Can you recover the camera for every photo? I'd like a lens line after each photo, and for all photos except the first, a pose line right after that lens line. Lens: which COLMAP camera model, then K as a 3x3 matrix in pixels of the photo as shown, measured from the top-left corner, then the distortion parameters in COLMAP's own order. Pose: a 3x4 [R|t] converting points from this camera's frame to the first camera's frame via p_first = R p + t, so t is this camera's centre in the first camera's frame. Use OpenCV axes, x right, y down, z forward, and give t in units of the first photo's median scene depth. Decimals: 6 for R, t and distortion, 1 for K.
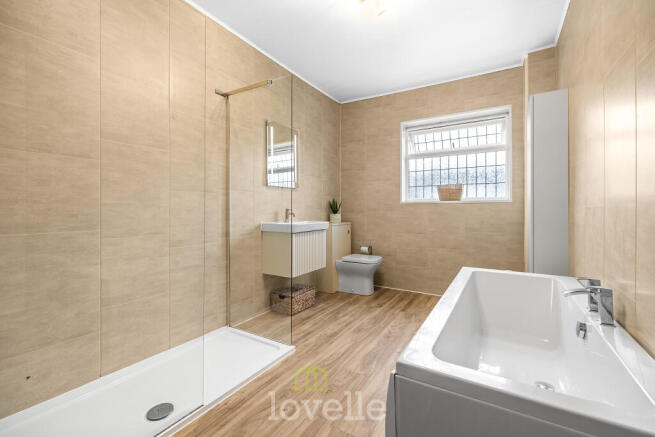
lens RADIAL K [[285.6, 0, 327.5], [0, 285.6, 212.8], [0, 0, 1]] dist [-0.001639, -0.000559]
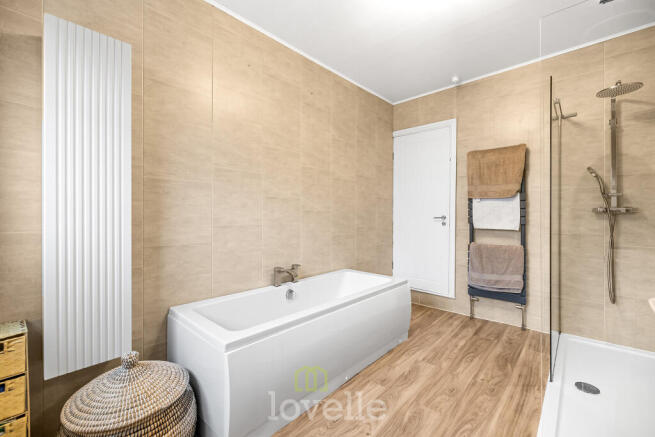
lens RADIAL K [[285.6, 0, 328.2], [0, 285.6, 214.8], [0, 0, 1]] dist [-0.001639, -0.000559]
pose [[-0.983363, -0.005126, 0.181577, 0.270379], [-0.002590, 0.999896, 0.014197, -0.077021], [-0.181631, 0.013490, -0.983274, 2.074010]]
